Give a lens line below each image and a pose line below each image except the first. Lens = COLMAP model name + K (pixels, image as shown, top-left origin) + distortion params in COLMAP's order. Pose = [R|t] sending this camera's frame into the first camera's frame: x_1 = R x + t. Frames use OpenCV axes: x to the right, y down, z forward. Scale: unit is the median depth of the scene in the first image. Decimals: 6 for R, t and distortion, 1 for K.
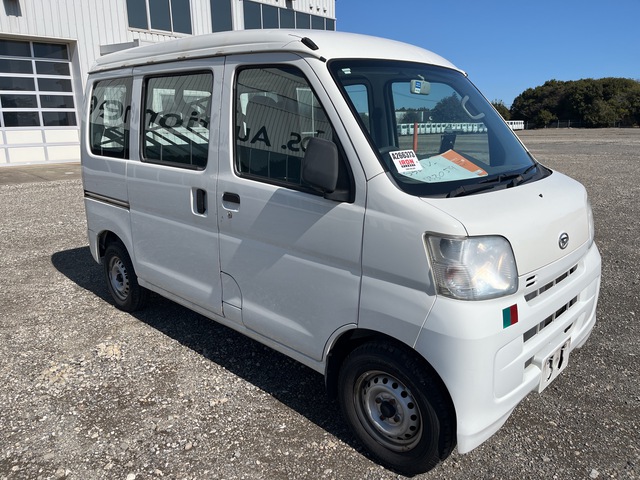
lens RADIAL K [[485.8, 0, 317.7], [0, 485.8, 241.4], [0, 0, 1]] dist [0.044779, -0.036279]
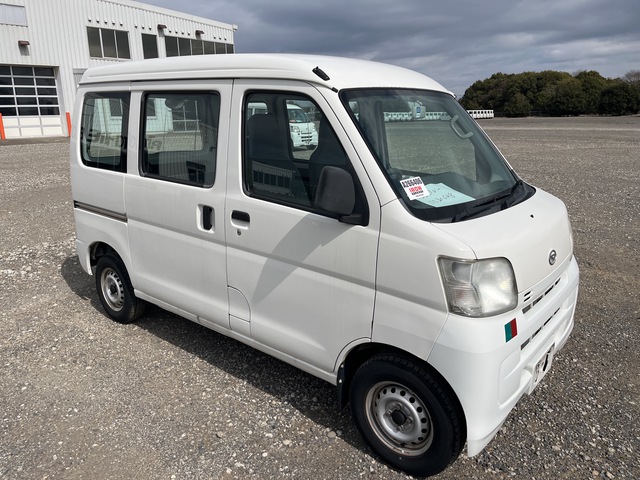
lens RADIAL K [[485.8, 0, 321.6], [0, 485.8, 240.0], [0, 0, 1]] dist [0.044779, -0.036279]
pose [[0.996656, -0.008943, 0.081225, -0.102644], [0.008204, 0.999922, 0.009433, -0.053383], [-0.081303, -0.008736, 0.996651, -0.056194]]
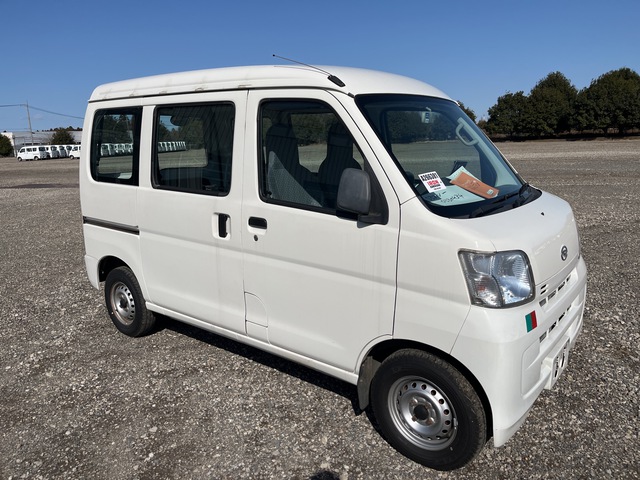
lens RADIAL K [[485.8, 0, 323.7], [0, 485.8, 241.8], [0, 0, 1]] dist [0.044779, -0.036279]
pose [[0.994347, -0.027213, 0.102628, -0.164135], [0.030957, 0.998905, -0.035067, -0.004927], [-0.101562, 0.038046, 0.994101, -0.073425]]
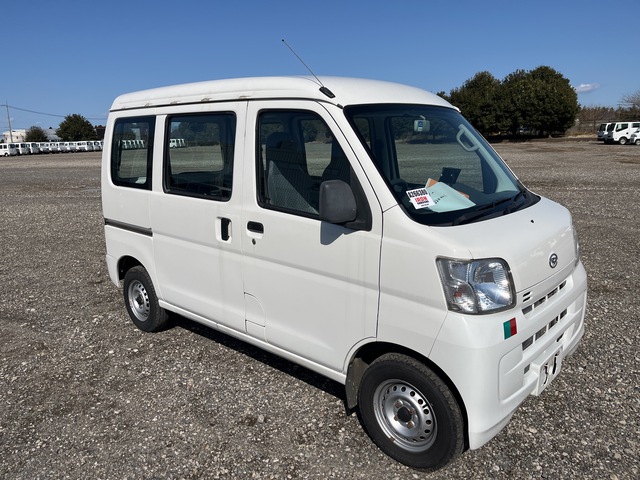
lens RADIAL K [[485.8, 0, 316.9], [0, 485.8, 240.0], [0, 0, 1]] dist [0.044779, -0.036279]
pose [[0.999589, -0.017835, 0.022436, -0.070721], [0.018657, 0.999141, -0.036992, -0.016501], [-0.021757, 0.037395, 0.999064, -0.125919]]
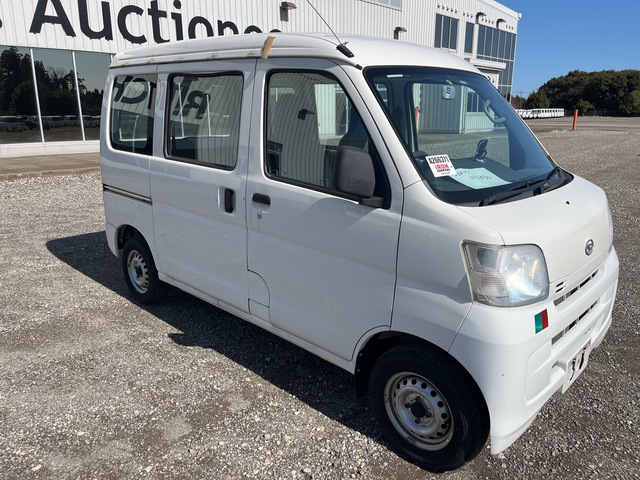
lens RADIAL K [[485.8, 0, 322.0], [0, 485.8, 235.7], [0, 0, 1]] dist [0.044779, -0.036279]
pose [[0.999790, 0.011916, 0.016655, -0.075693], [-0.012166, 0.999814, 0.014980, -0.033061], [-0.016473, -0.015180, 0.999749, -0.023195]]
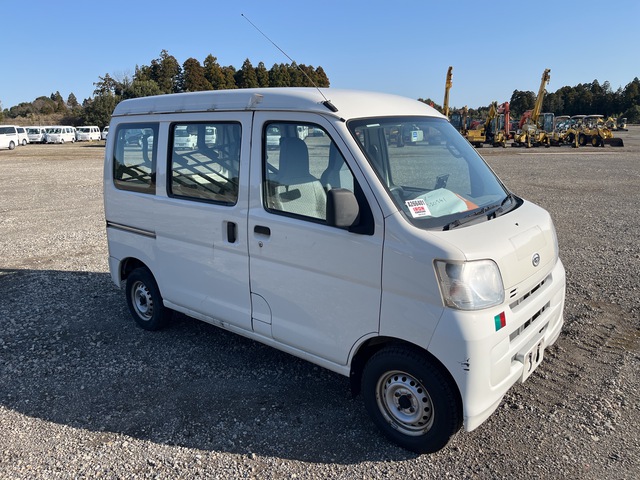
lens RADIAL K [[485.8, 0, 323.0], [0, 485.8, 236.8], [0, 0, 1]] dist [0.044779, -0.036279]
pose [[0.997171, -0.027203, 0.070067, -0.127997], [0.029510, 0.999049, -0.032105, -0.035050], [-0.069127, 0.034081, 0.997026, -0.213489]]
